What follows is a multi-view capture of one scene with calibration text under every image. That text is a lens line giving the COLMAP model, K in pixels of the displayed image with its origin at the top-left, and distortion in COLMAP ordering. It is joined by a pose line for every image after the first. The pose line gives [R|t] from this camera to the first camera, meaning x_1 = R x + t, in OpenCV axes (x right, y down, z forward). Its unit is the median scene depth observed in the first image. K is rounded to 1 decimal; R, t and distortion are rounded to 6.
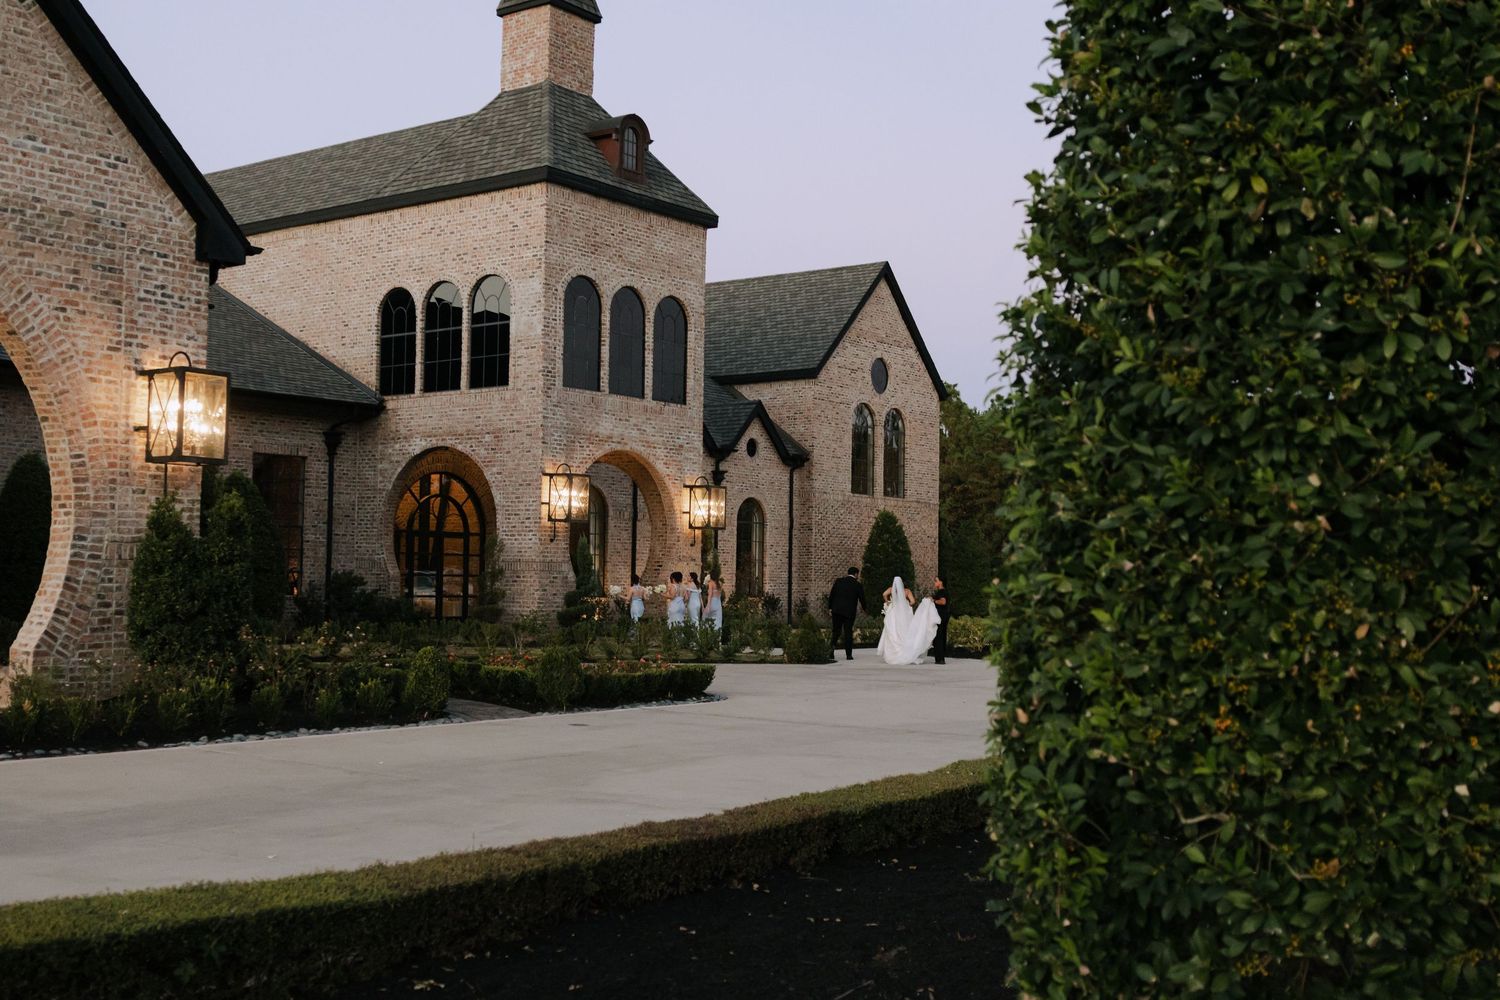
lens RADIAL K [[1677.9, 0, 750.0], [0, 1677.9, 500.0], [0, 0, 1]] dist [0.006927, 0.016457]
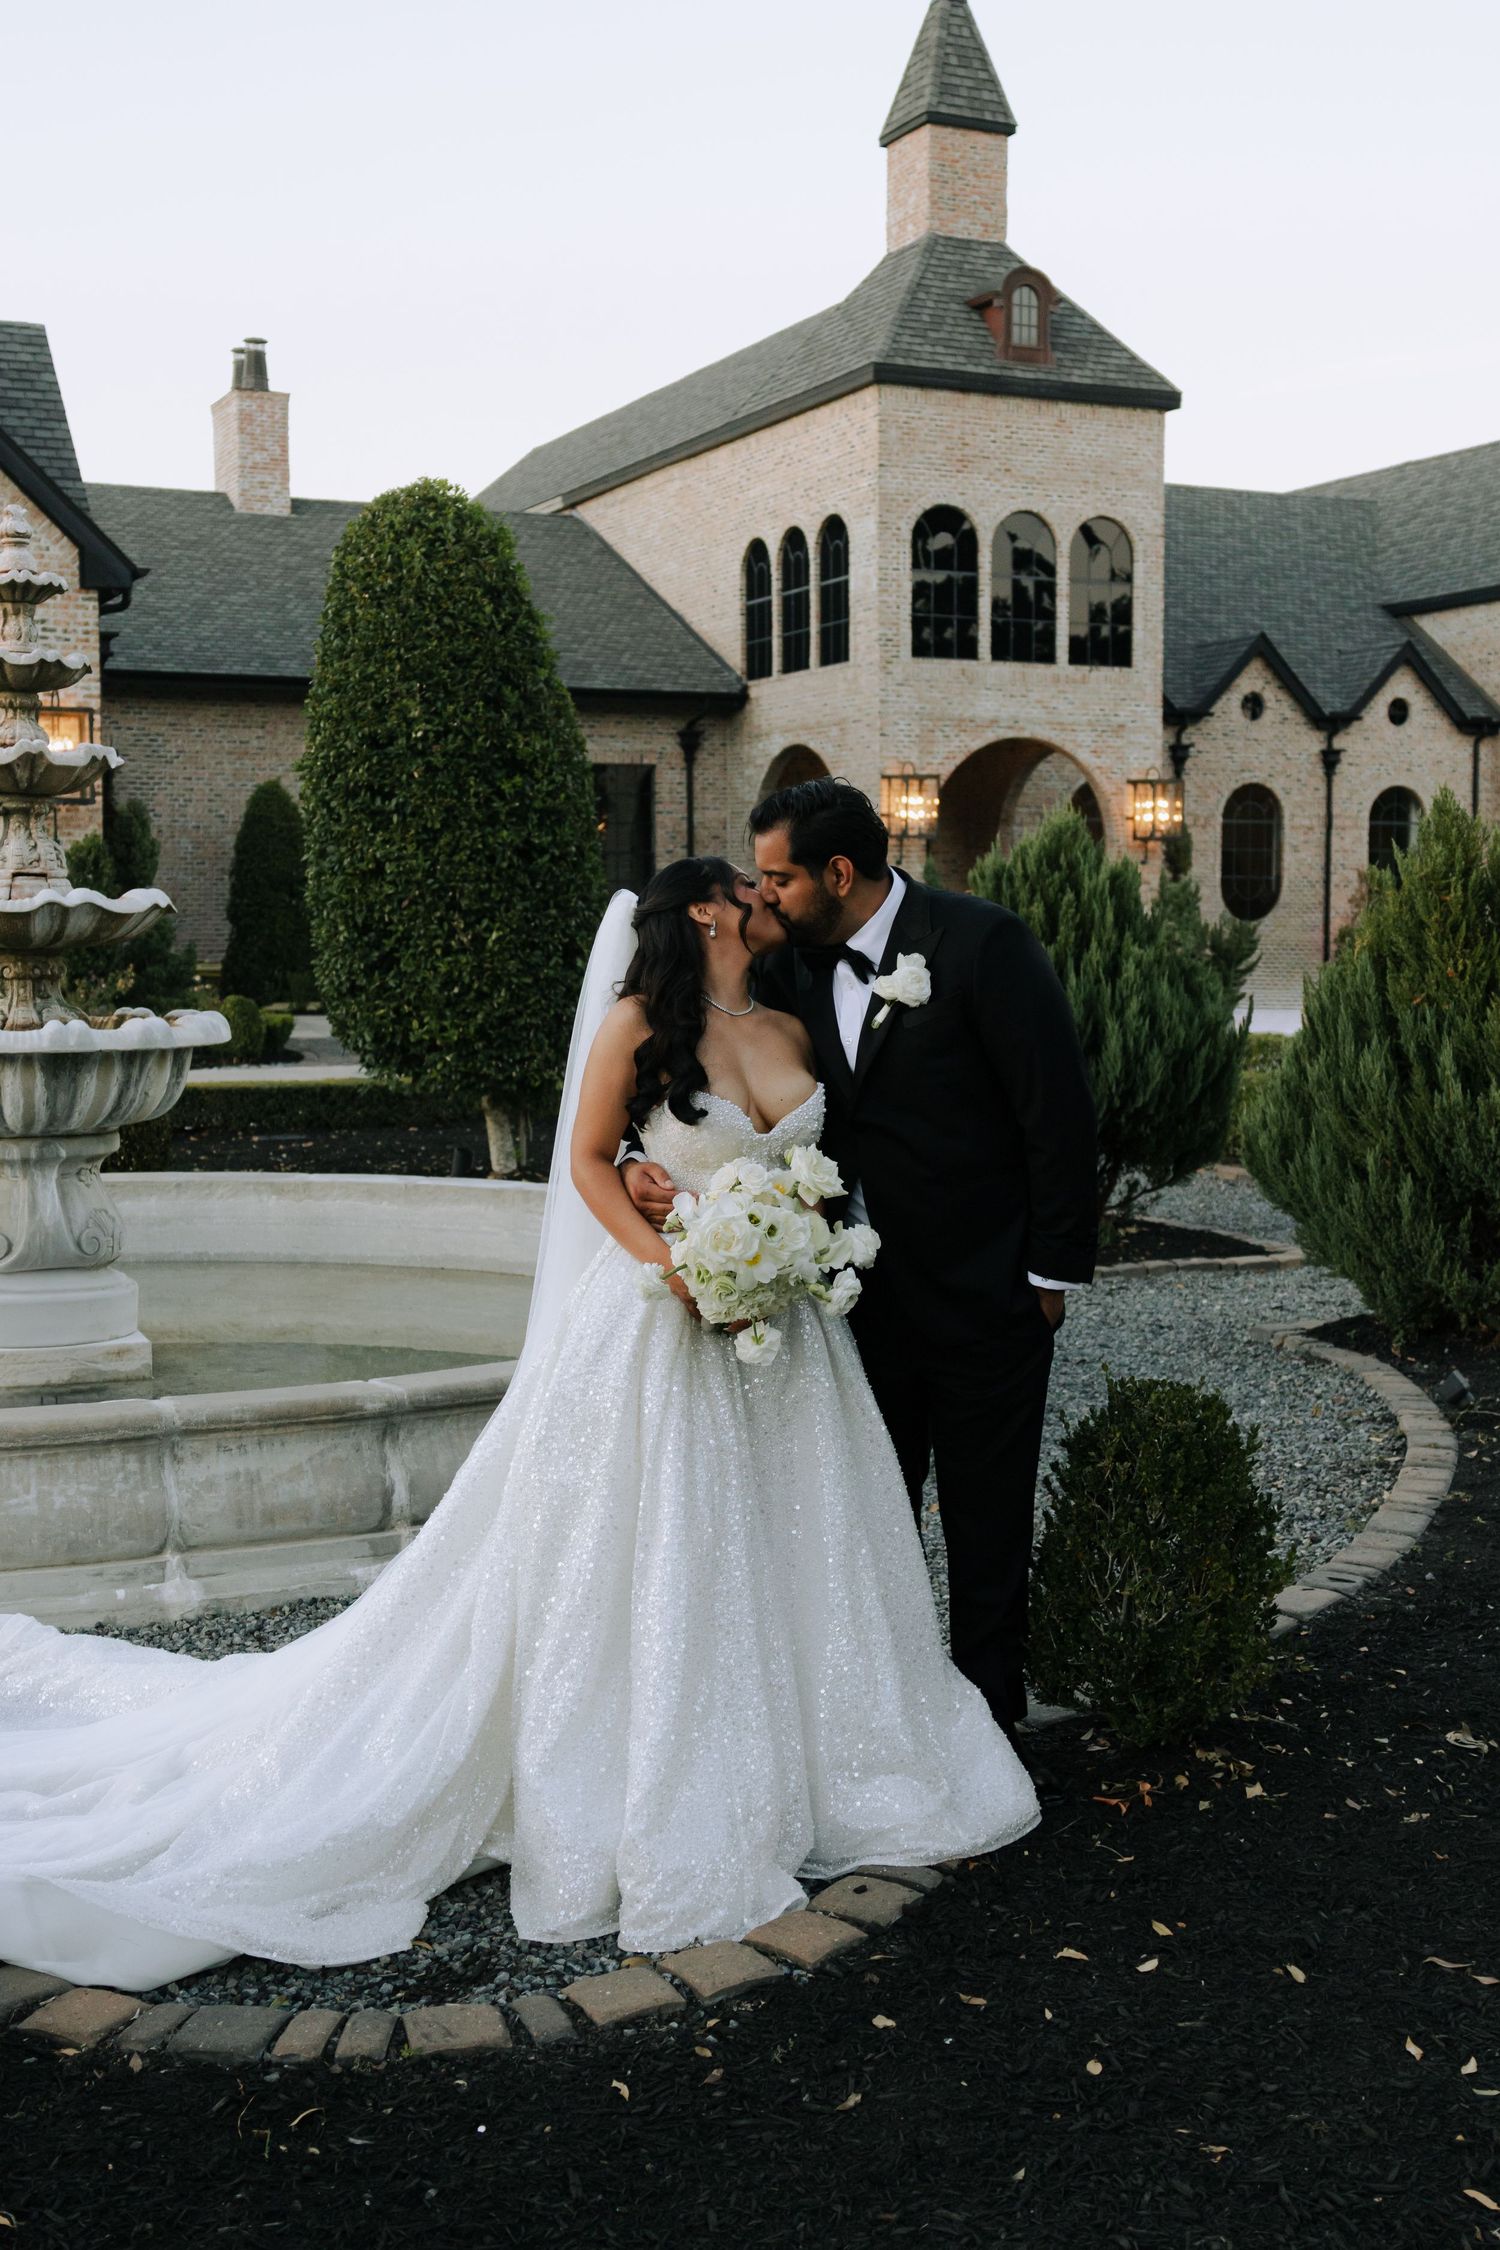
lens RADIAL K [[2564.1, 0, 750.0], [0, 2564.1, 1125.0], [0, 0, 1]] dist [0.021141, -0.002256]
pose [[0.887825, 0.019461, -0.459770, 0.337998], [0.039923, 0.992081, 0.119085, 0.000702], [0.458446, -0.124082, 0.880017, -0.075122]]
